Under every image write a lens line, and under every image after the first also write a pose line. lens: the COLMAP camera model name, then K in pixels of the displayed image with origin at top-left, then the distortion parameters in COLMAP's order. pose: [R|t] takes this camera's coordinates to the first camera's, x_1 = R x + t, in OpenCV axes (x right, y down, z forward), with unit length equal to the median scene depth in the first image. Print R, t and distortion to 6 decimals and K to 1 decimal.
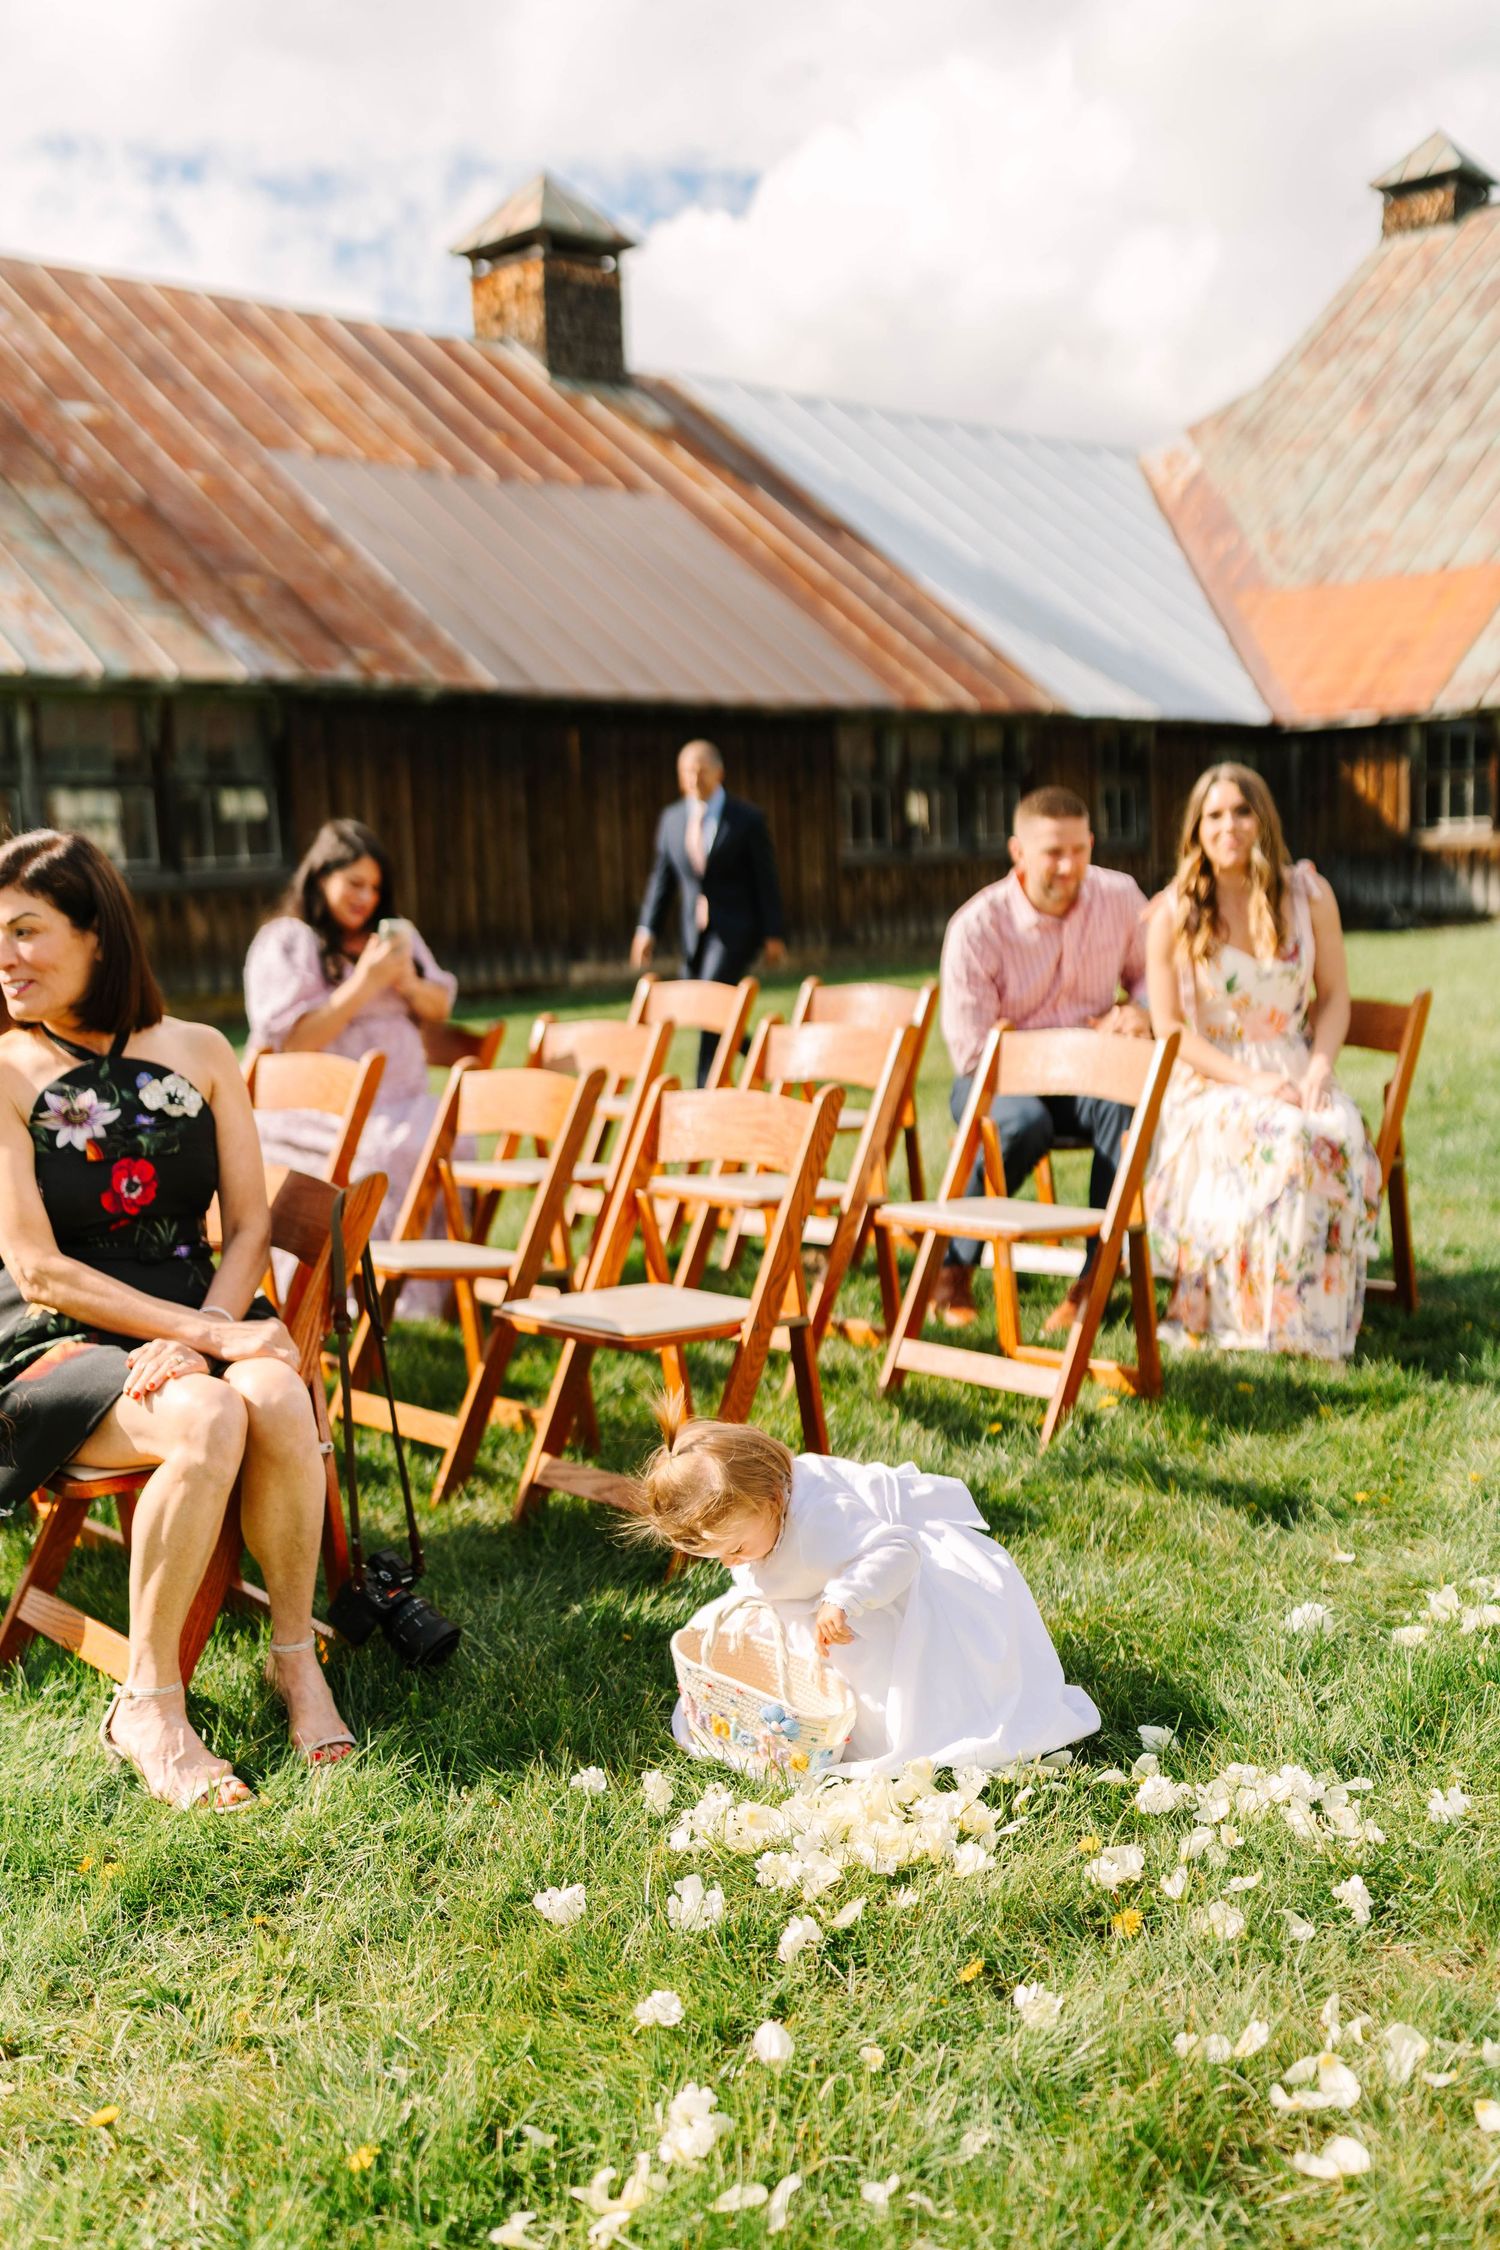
lens RADIAL K [[2135.1, 0, 740.1], [0, 2135.1, 1137.7], [0, 0, 1]] dist [-0.003785, 0.003058]
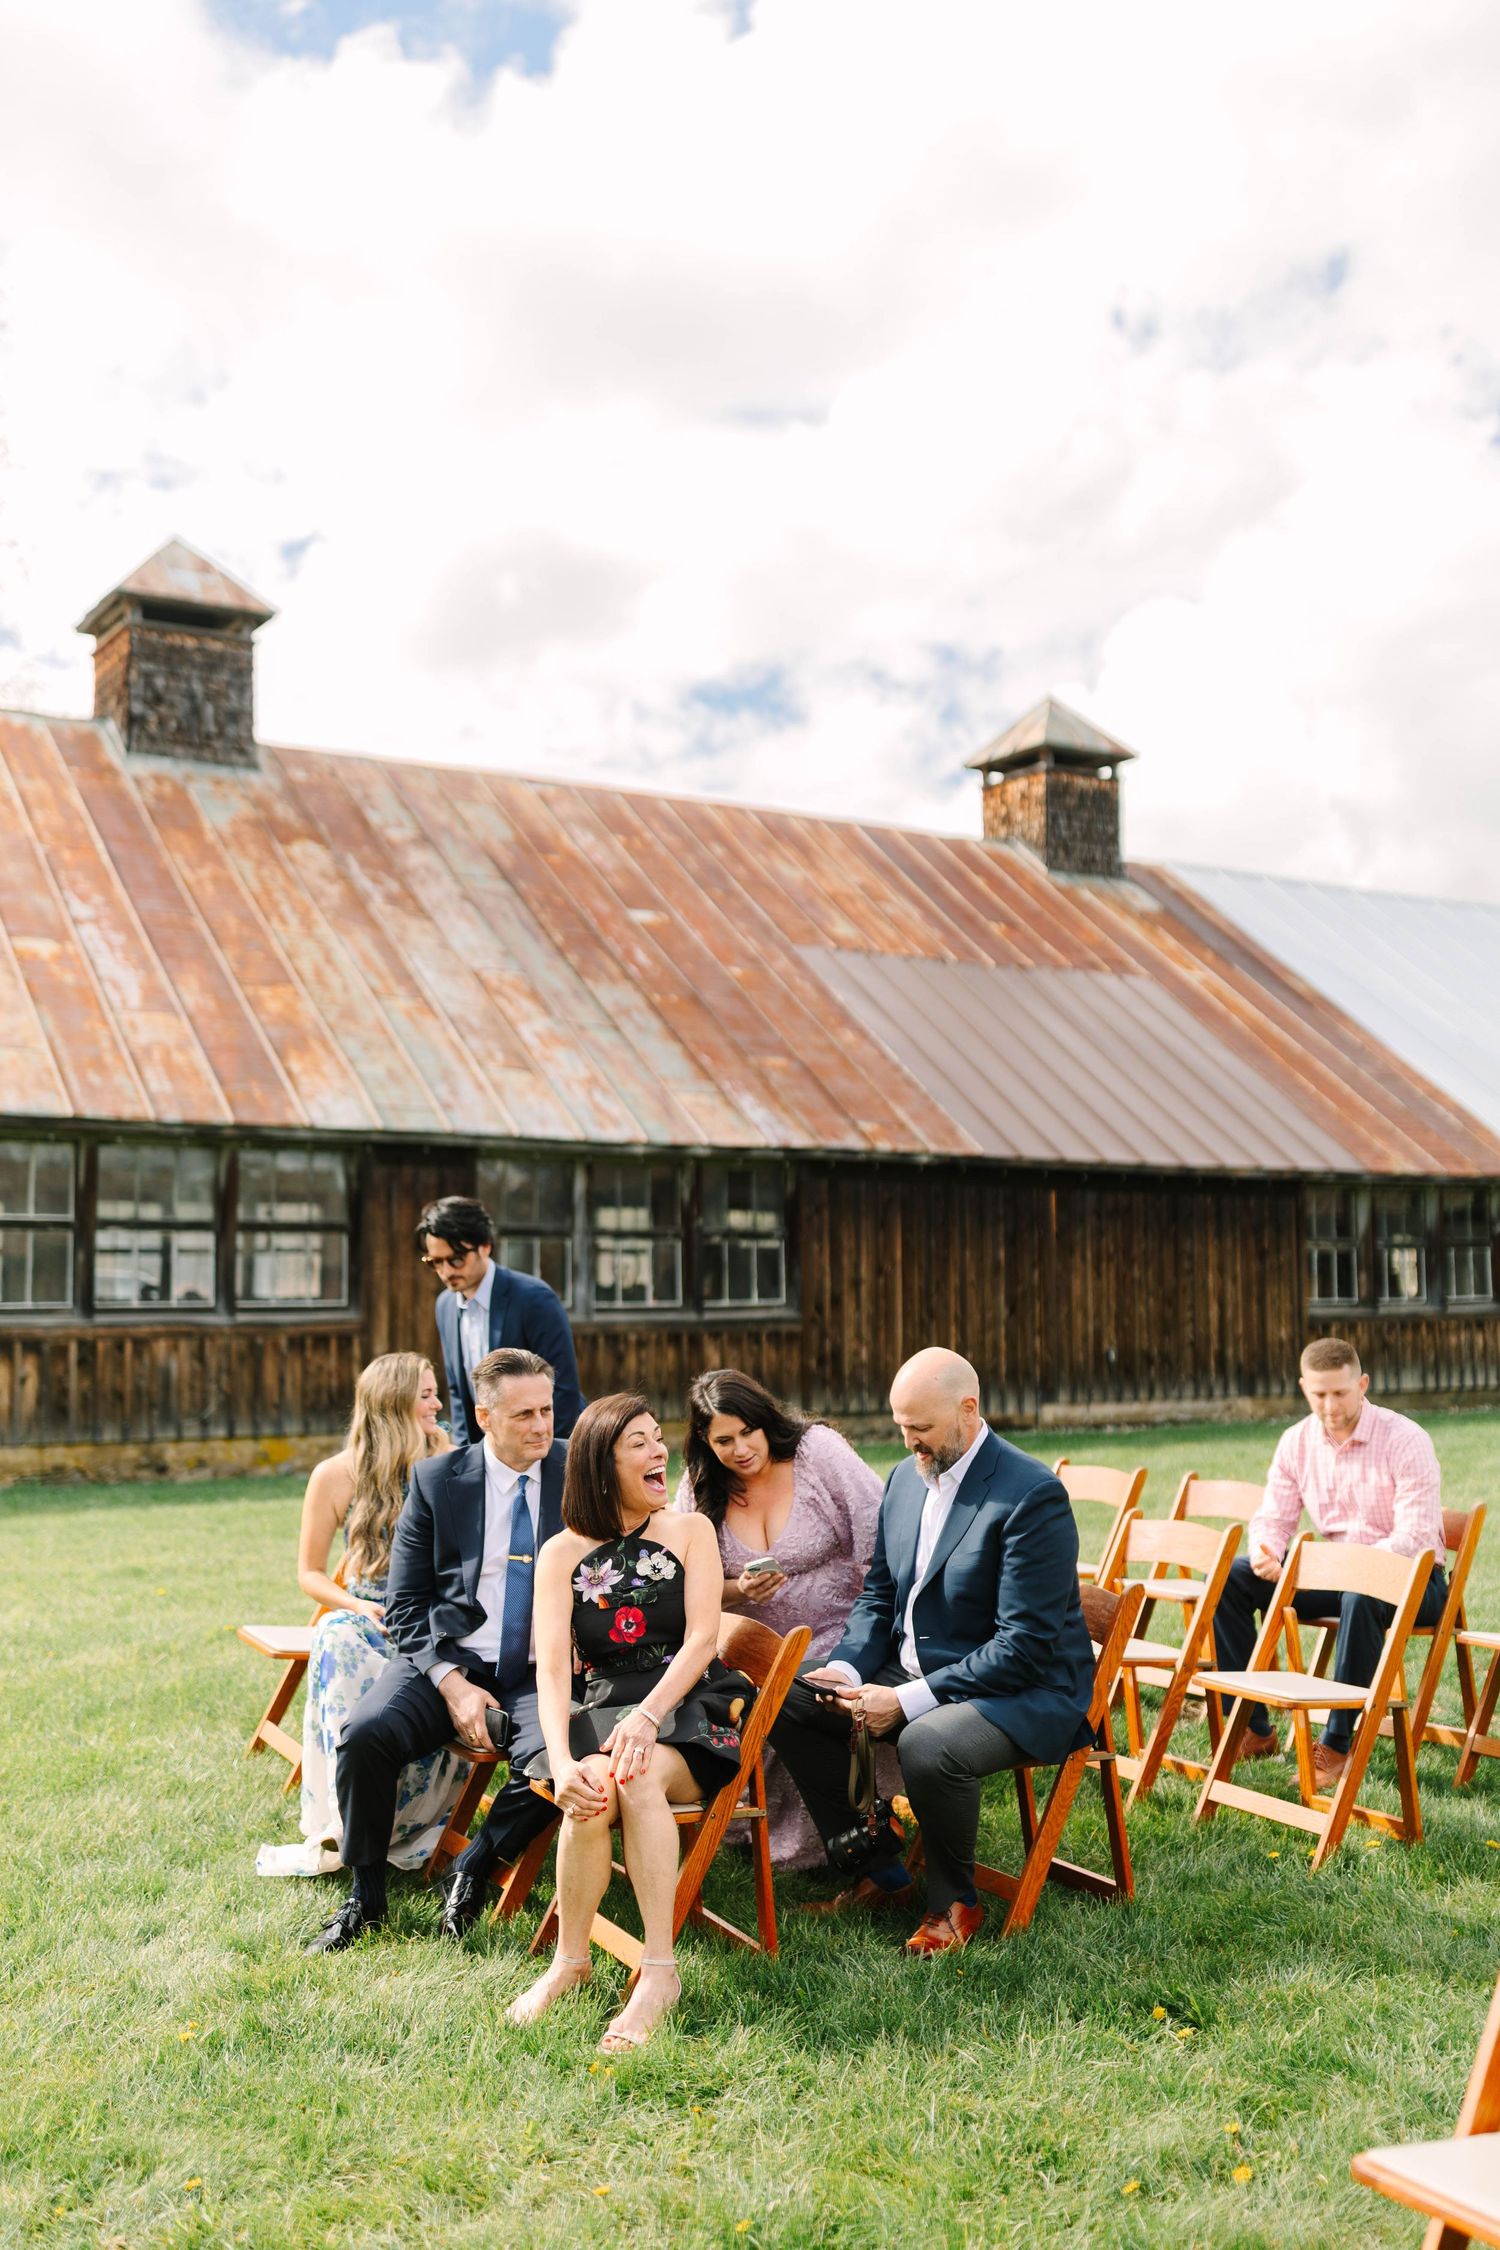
lens RADIAL K [[2180.9, 0, 750.0], [0, 2180.9, 1125.0], [0, 0, 1]] dist [0.003068, -0.008759]
pose [[0.972406, 0.019228, -0.232502, 0.027562], [-0.062359, 0.981758, -0.179617, -0.010431], [0.224807, 0.189159, 0.955867, -0.106613]]
